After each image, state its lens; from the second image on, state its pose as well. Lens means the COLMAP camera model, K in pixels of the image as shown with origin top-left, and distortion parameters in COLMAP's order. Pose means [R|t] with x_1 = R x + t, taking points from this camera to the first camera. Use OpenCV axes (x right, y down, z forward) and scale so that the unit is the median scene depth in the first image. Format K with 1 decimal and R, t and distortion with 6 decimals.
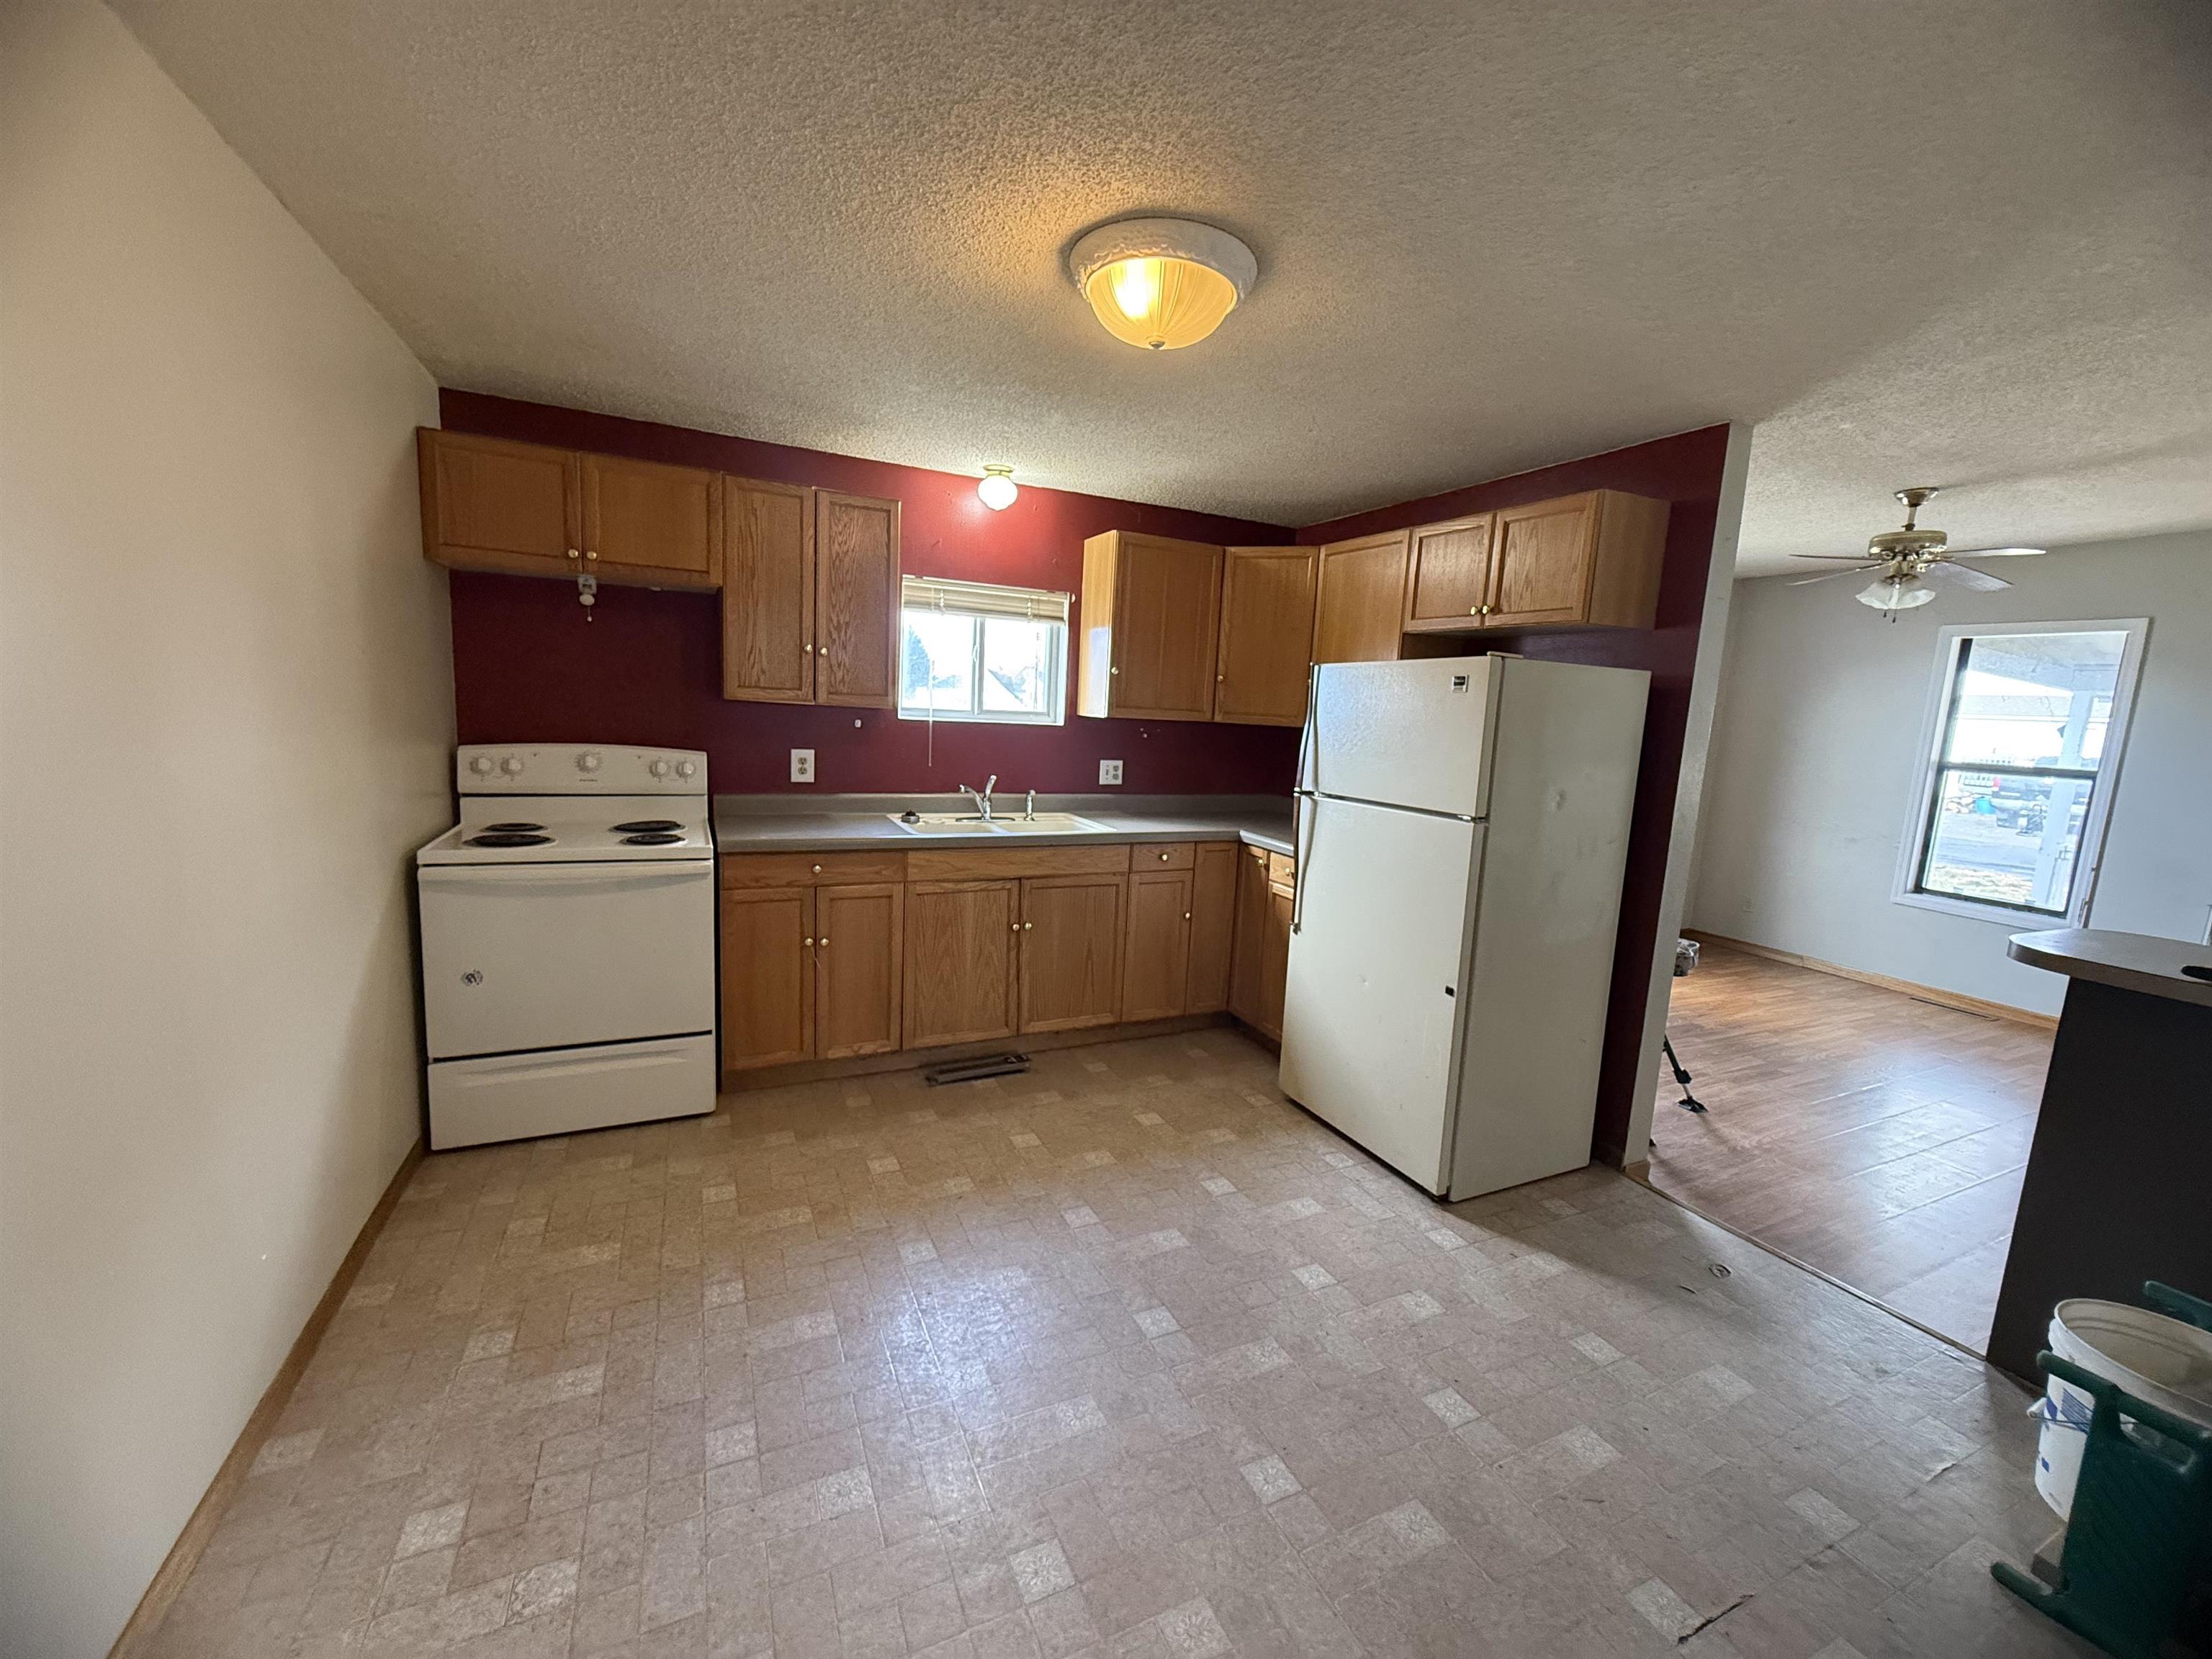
lens RADIAL K [[888.7, 0, 1106.0], [0, 888.7, 829.5], [0, 0, 1]] dist [0.001702, 0.000223]
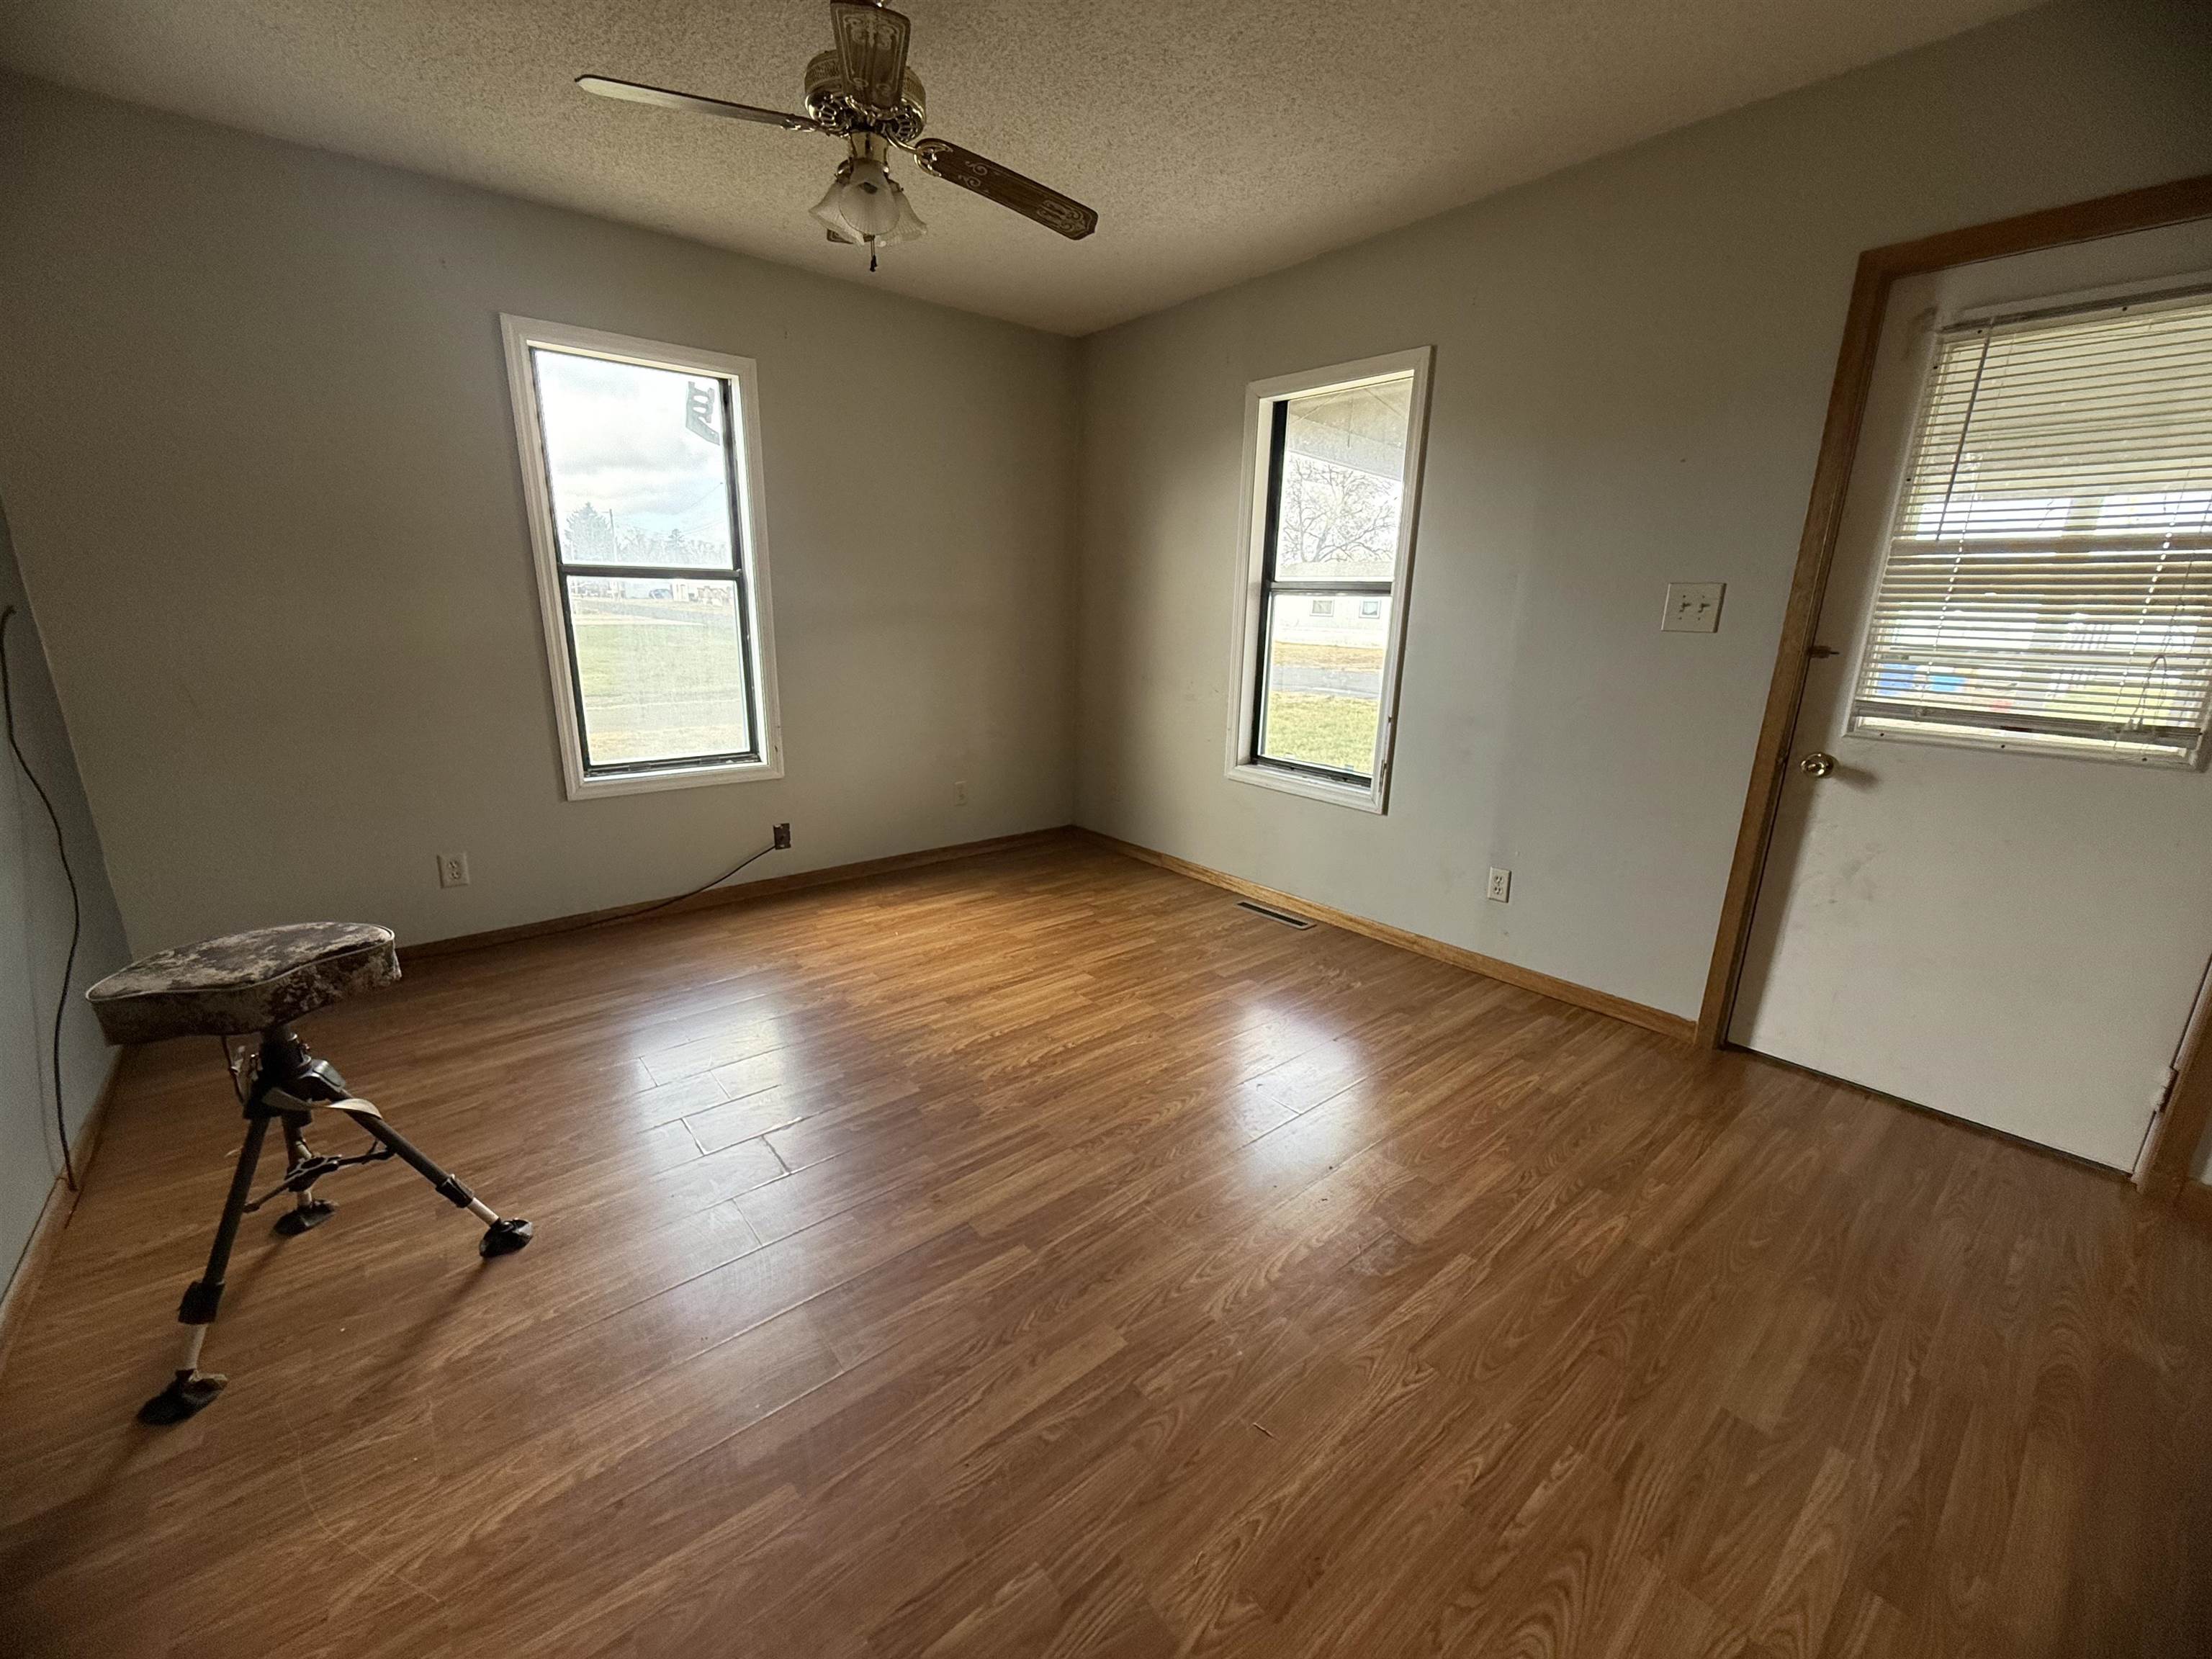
lens RADIAL K [[888.7, 0, 1106.0], [0, 888.7, 829.5], [0, 0, 1]] dist [0.001702, 0.000223]
pose [[0.967619, -0.090181, 0.235757, 0.706032], [0.059731, 0.989279, 0.133262, 0.022210], [-0.245247, -0.114865, 0.962632, 0.351764]]
